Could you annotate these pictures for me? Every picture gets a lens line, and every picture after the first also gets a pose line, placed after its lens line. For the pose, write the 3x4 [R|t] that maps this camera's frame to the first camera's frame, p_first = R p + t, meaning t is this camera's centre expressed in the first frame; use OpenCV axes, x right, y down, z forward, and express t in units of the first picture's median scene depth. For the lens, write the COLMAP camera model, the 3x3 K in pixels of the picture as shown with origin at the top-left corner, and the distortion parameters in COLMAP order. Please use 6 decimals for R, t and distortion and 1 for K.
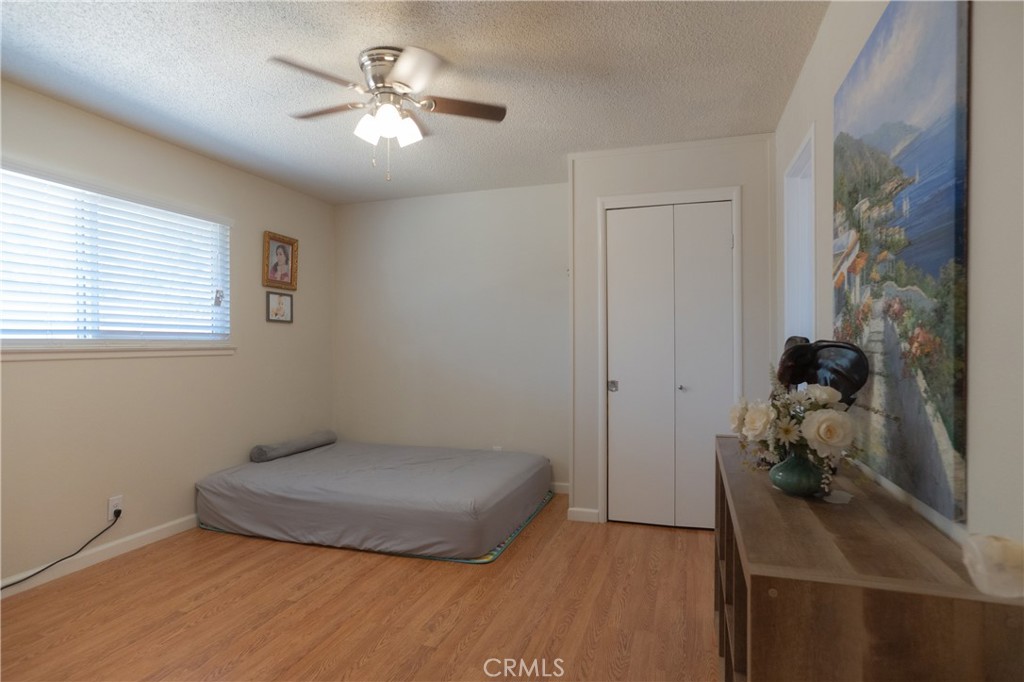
lens RADIAL K [[527.3, 0, 516.1], [0, 527.3, 342.3], [0, 0, 1]] dist [-0.021999, 0.020189]
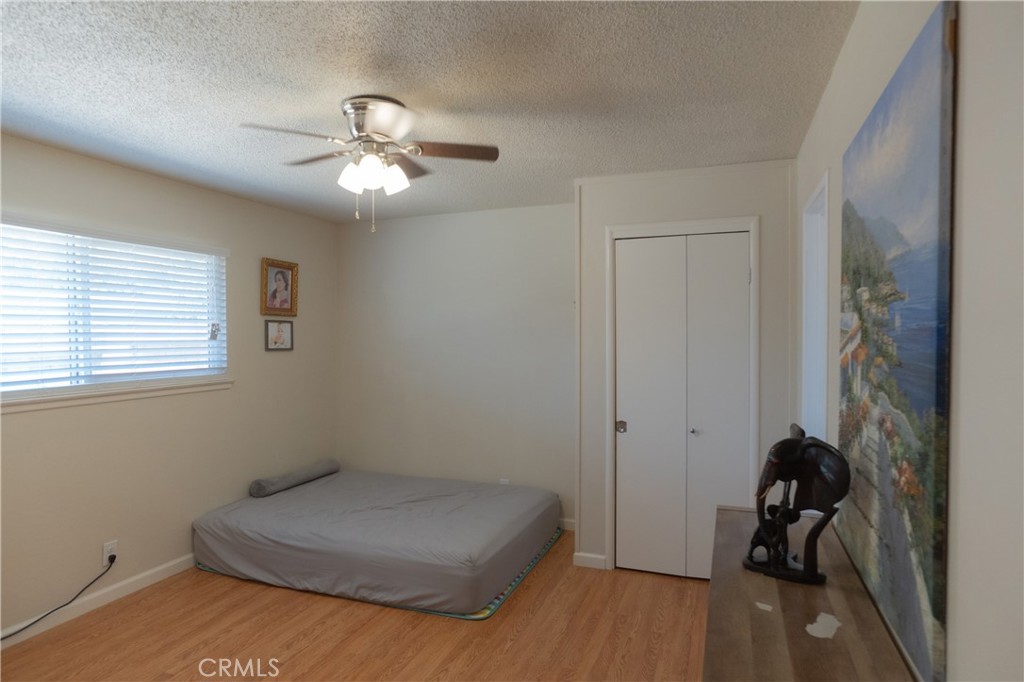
lens RADIAL K [[554.8, 0, 518.3], [0, 554.8, 342.5], [0, 0, 1]] dist [-0.030386, 0.027339]
pose [[0.998909, 0.000882, -0.046692, 0.054977], [-0.000046, 0.999840, 0.017912, -0.102880], [0.046700, -0.017890, 0.998749, 0.004644]]
